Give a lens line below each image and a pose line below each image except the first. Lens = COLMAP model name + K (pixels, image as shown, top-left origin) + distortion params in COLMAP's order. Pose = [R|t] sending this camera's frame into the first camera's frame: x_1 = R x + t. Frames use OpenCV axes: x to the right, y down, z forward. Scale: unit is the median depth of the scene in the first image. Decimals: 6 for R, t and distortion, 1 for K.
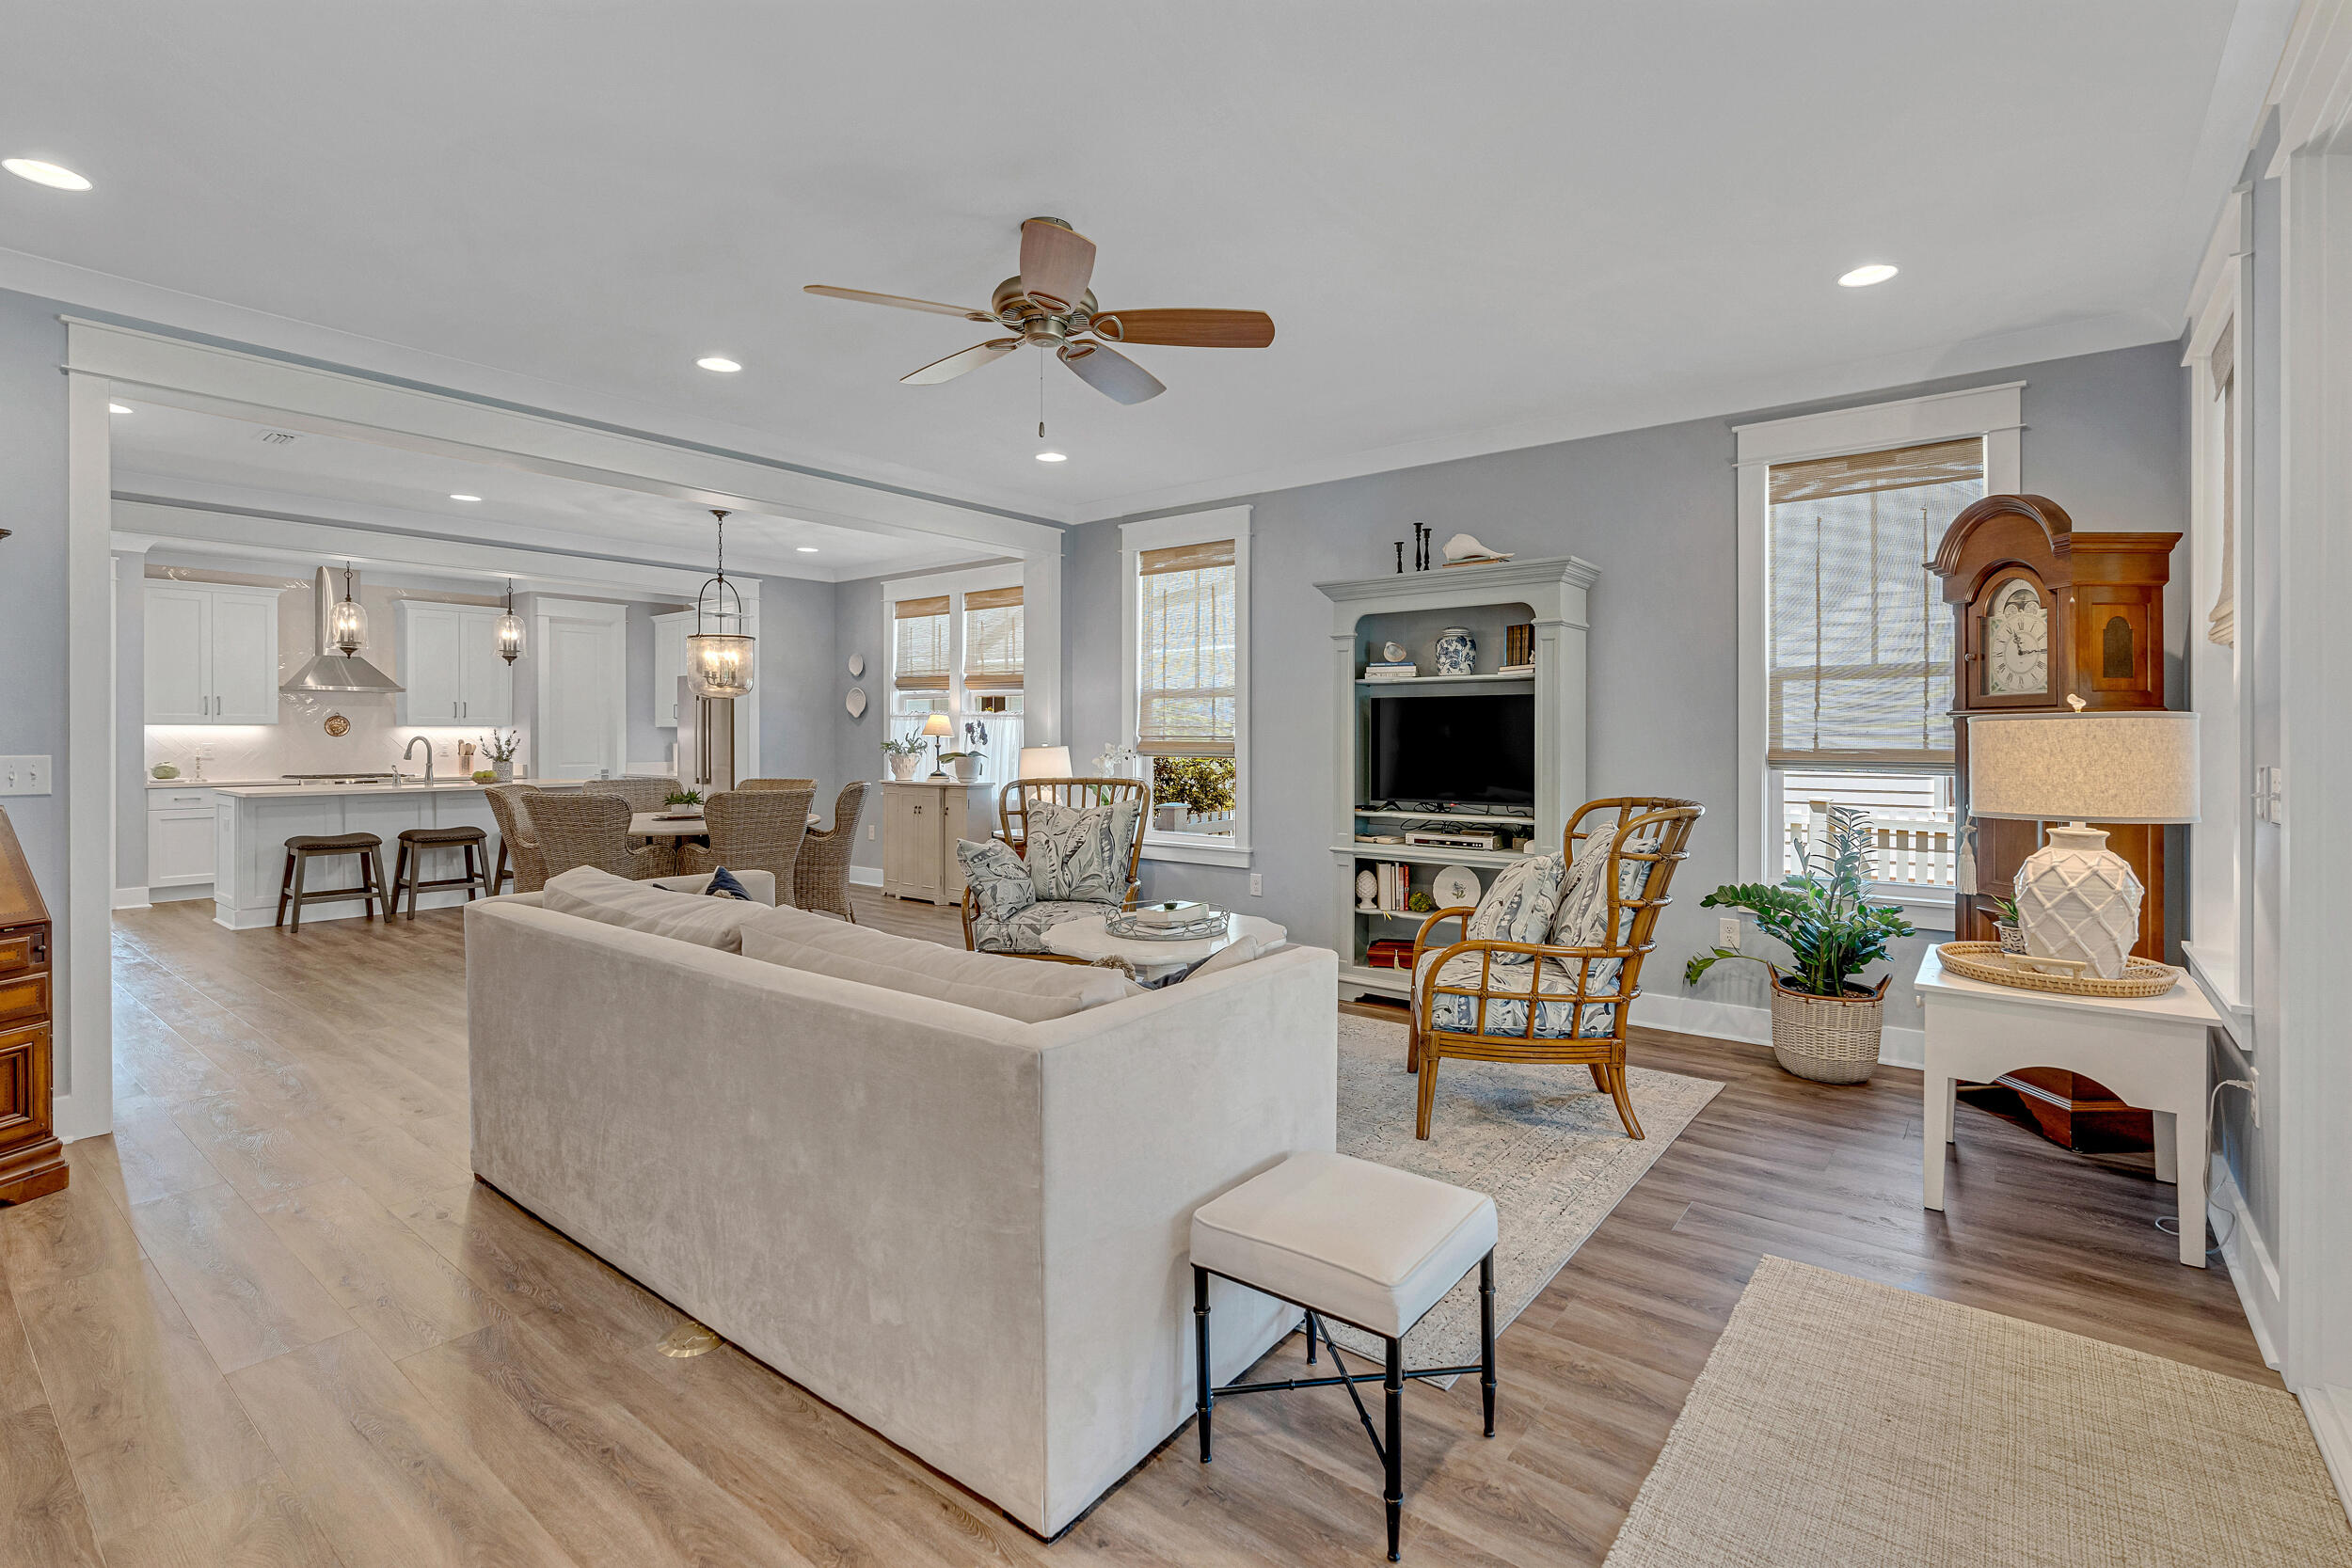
lens RADIAL K [[1072.5, 0, 1186.1], [0, 1072.5, 742.1], [0, 0, 1]] dist [-0.014613, 0.002555]
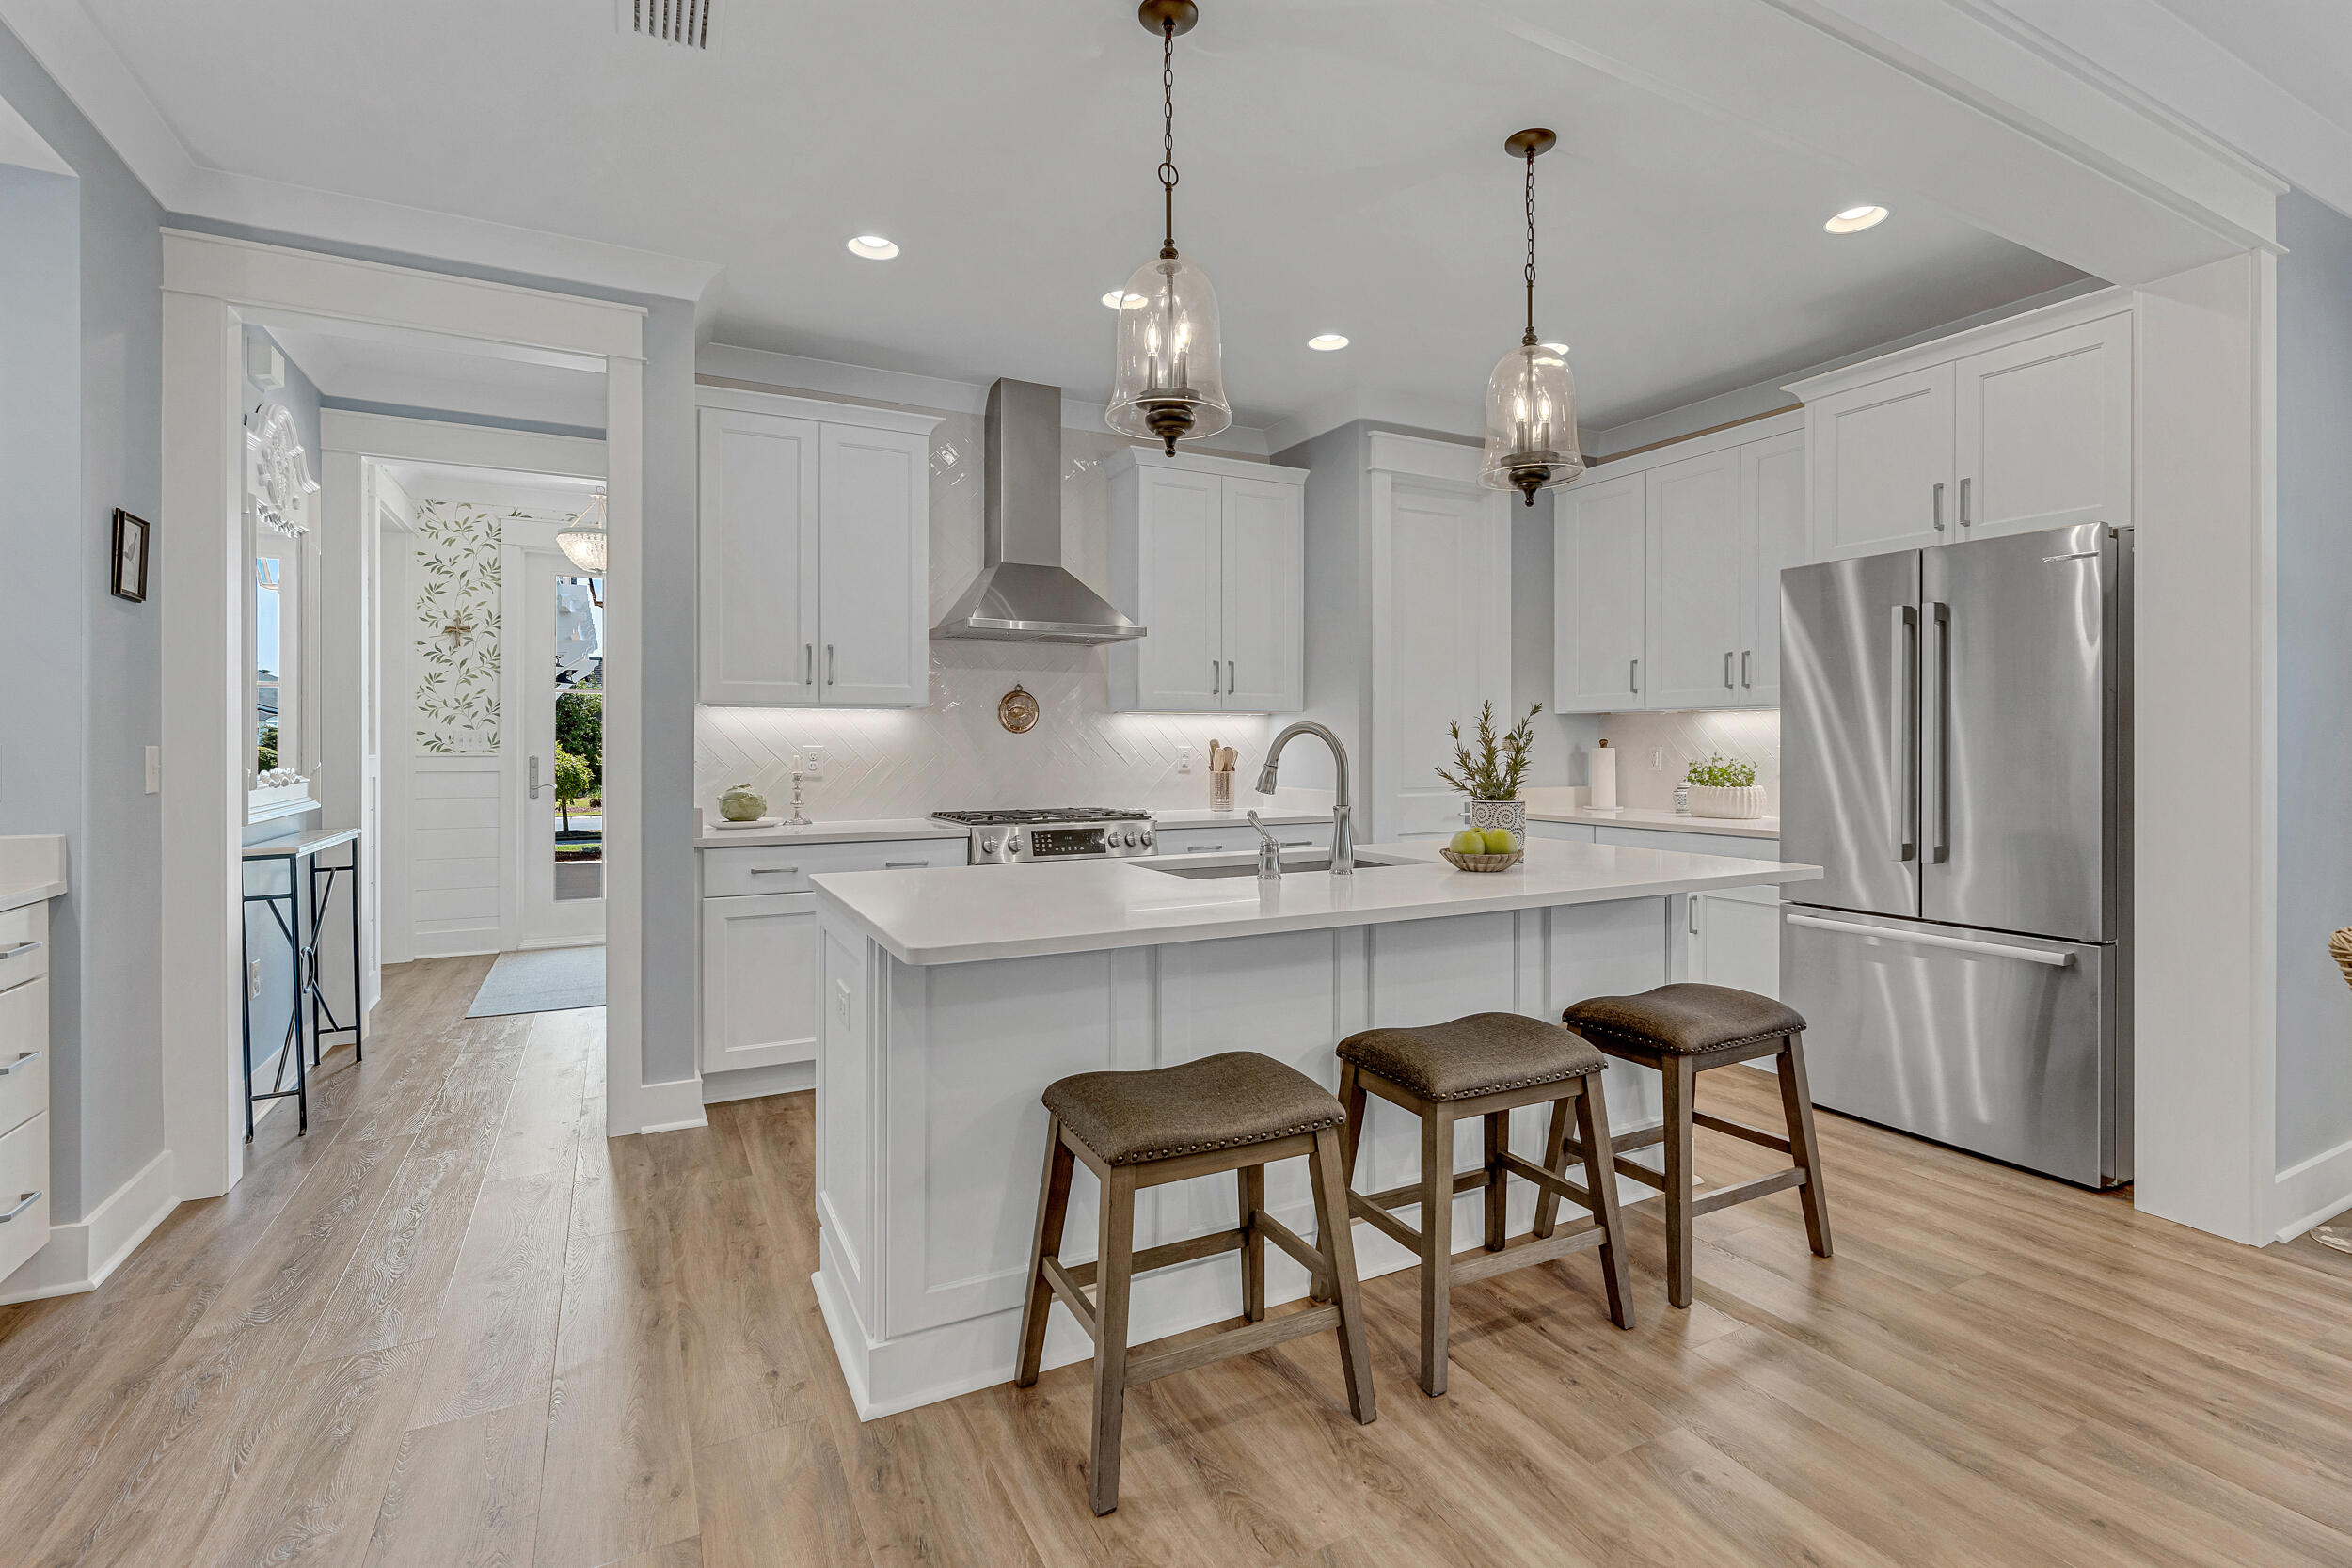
lens RADIAL K [[1072.5, 0, 1168.4], [0, 1072.5, 749.9], [0, 0, 1]] dist [-0.014613, 0.002555]
pose [[0.906759, 0.000788, -0.421649, -0.613445], [-0.000506, 1.000000, 0.000780, 0.002508], [0.421649, -0.000494, 0.906759, 0.674768]]
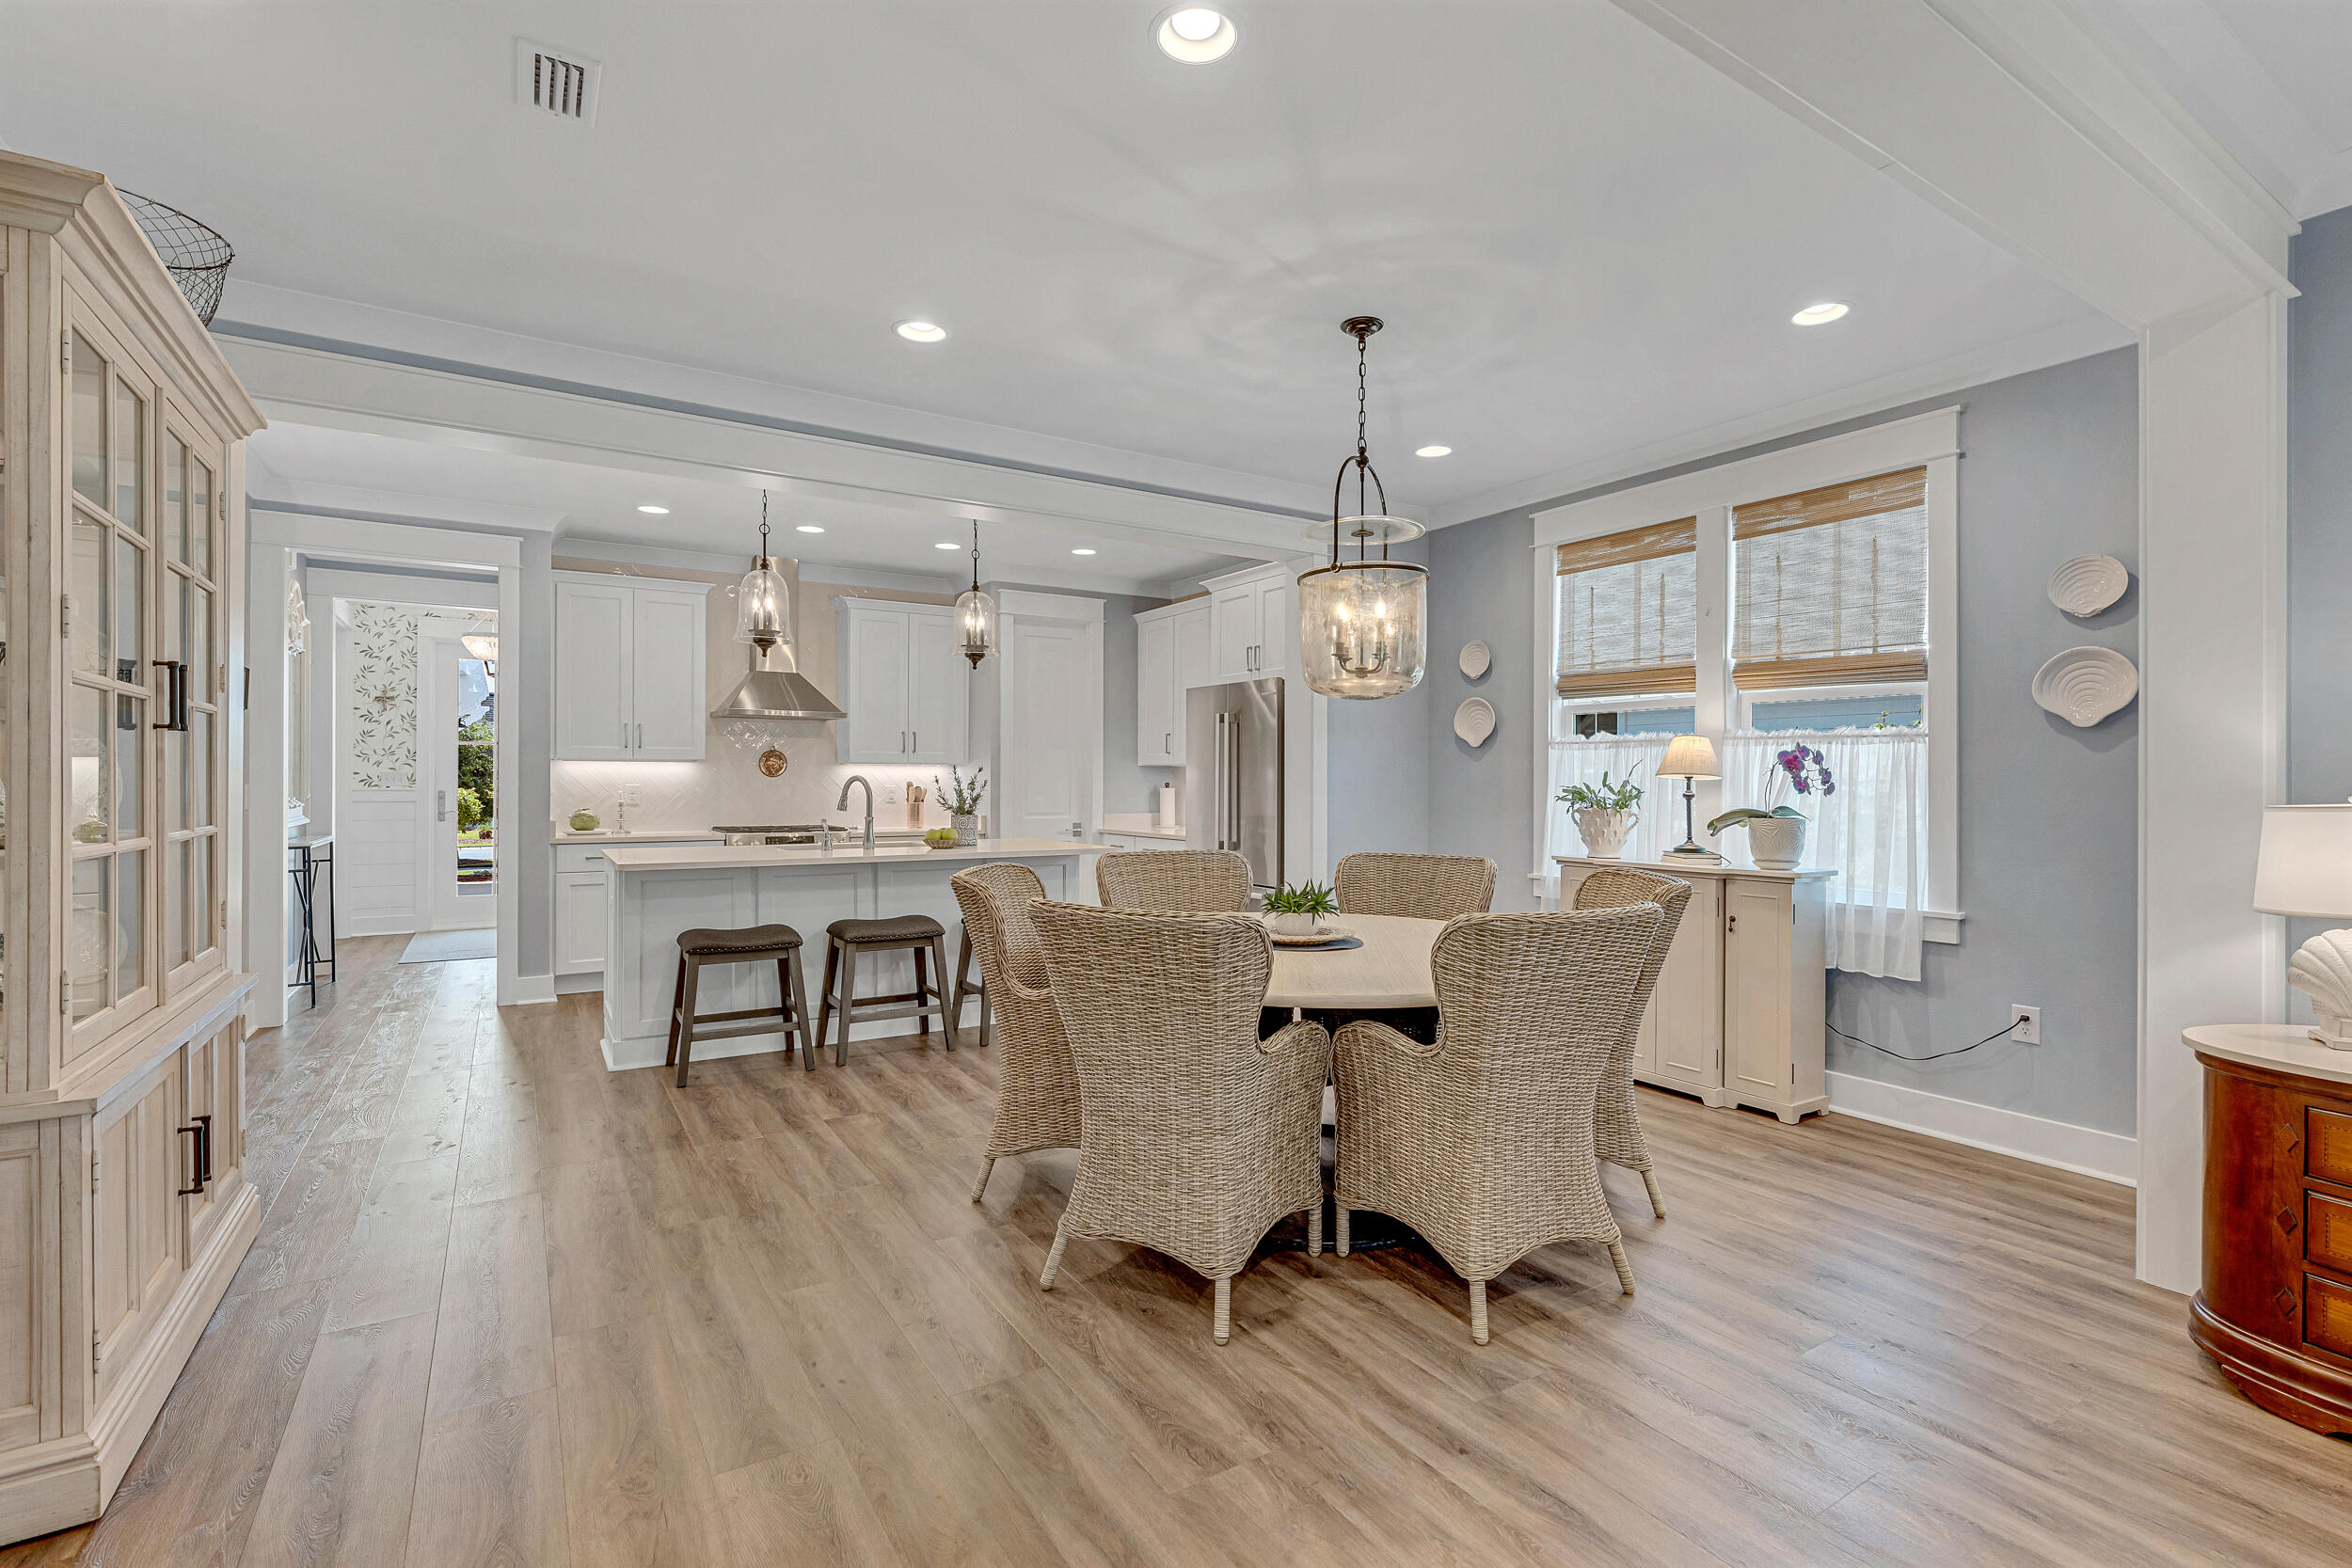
lens RADIAL K [[1072.5, 0, 1177.4], [0, 1072.5, 788.4], [0, 0, 1]] dist [-0.014613, 0.002555]
pose [[0.939040, 0.005342, -0.343765, -0.294735], [-0.004898, 0.999986, 0.002158, -0.000133], [0.343772, -0.000343, 0.939053, 0.430383]]
